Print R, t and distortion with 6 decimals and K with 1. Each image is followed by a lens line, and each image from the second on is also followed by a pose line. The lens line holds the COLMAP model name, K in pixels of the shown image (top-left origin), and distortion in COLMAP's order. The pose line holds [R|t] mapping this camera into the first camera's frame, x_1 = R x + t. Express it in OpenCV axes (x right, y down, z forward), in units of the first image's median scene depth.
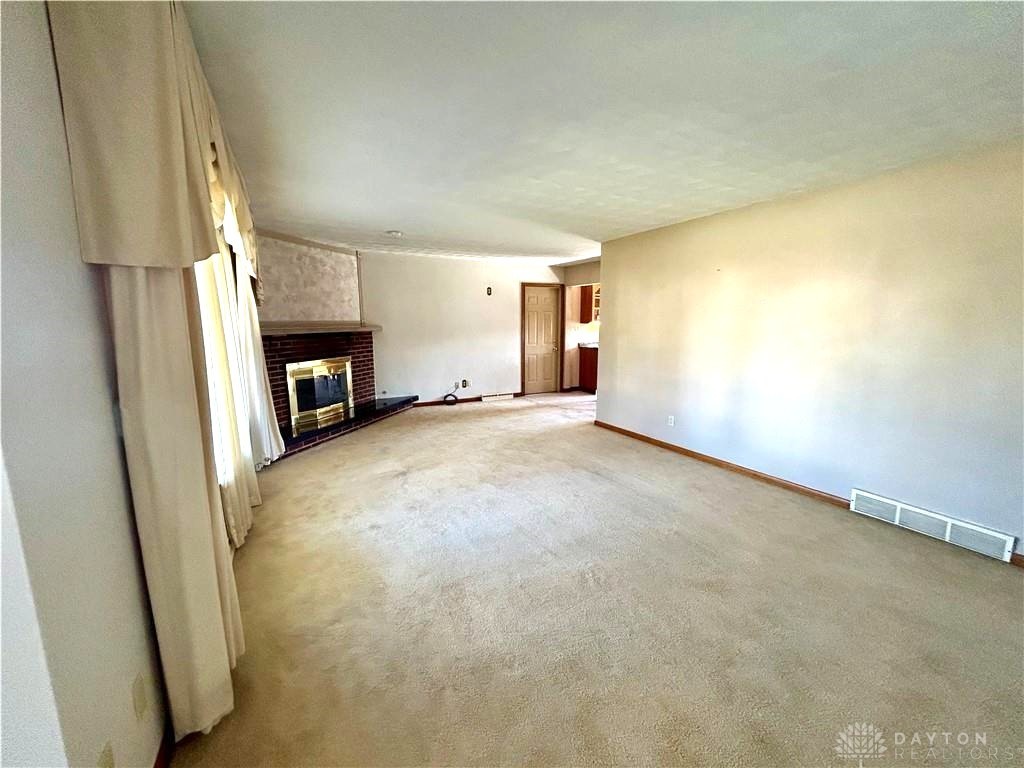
lens RADIAL K [[415.8, 0, 514.1], [0, 415.8, 381.5], [0, 0, 1]] dist [0.002232, -0.000285]
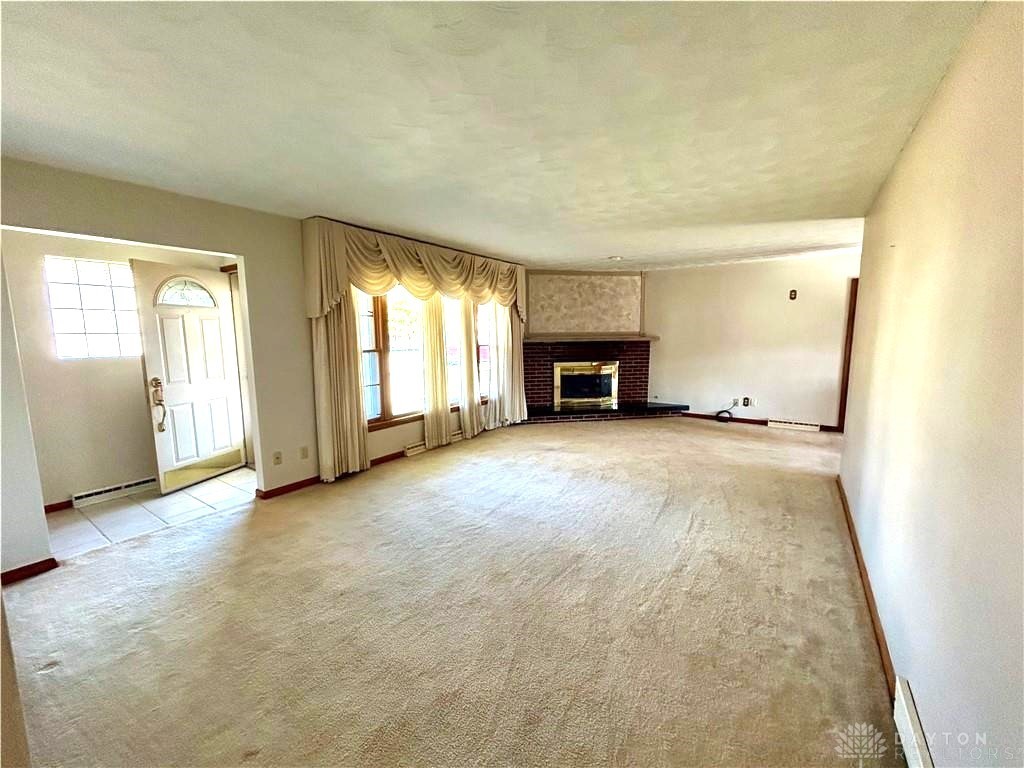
lens RADIAL K [[415.8, 0, 516.0], [0, 415.8, 385.3], [0, 0, 1]] dist [0.002232, -0.000285]
pose [[0.458290, 0.112537, -0.881649, 0.592155], [-0.122519, 0.990481, 0.062743, -0.034433], [0.880318, 0.079264, 0.467716, 0.204151]]
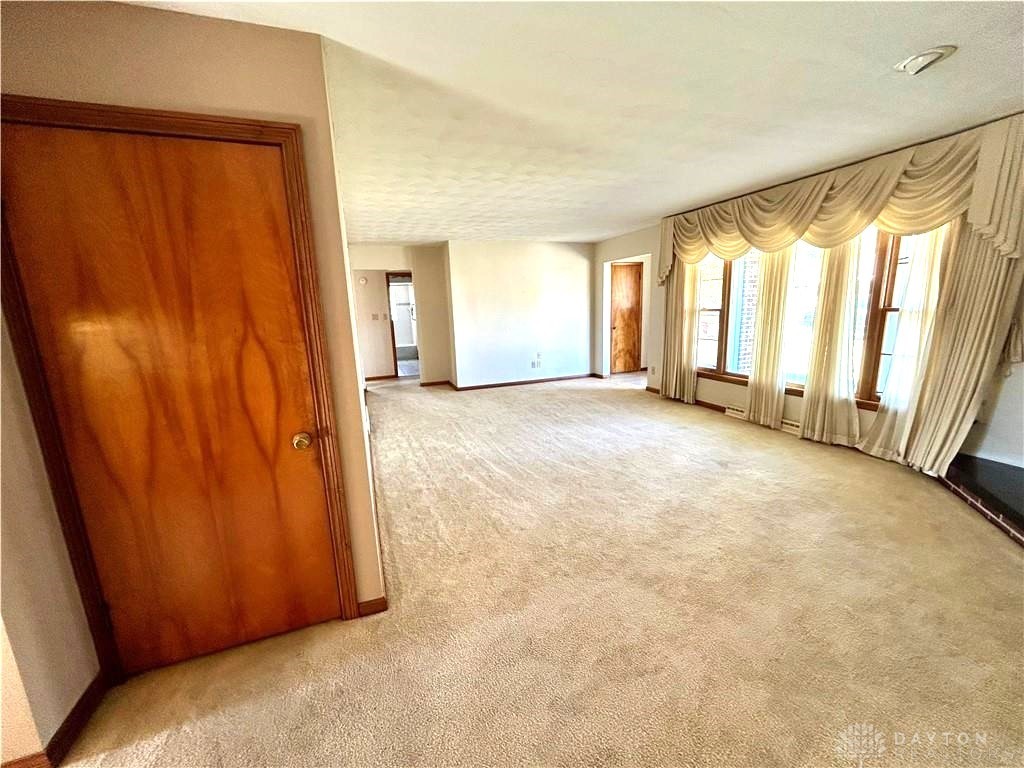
lens RADIAL K [[415.8, 0, 514.7], [0, 415.8, 388.6], [0, 0, 1]] dist [0.002232, -0.000285]
pose [[-0.990929, 0.018803, 0.133068, 0.052398], [0.064071, 0.936489, 0.344796, -0.206192], [-0.118134, 0.350194, -0.929198, 1.344931]]
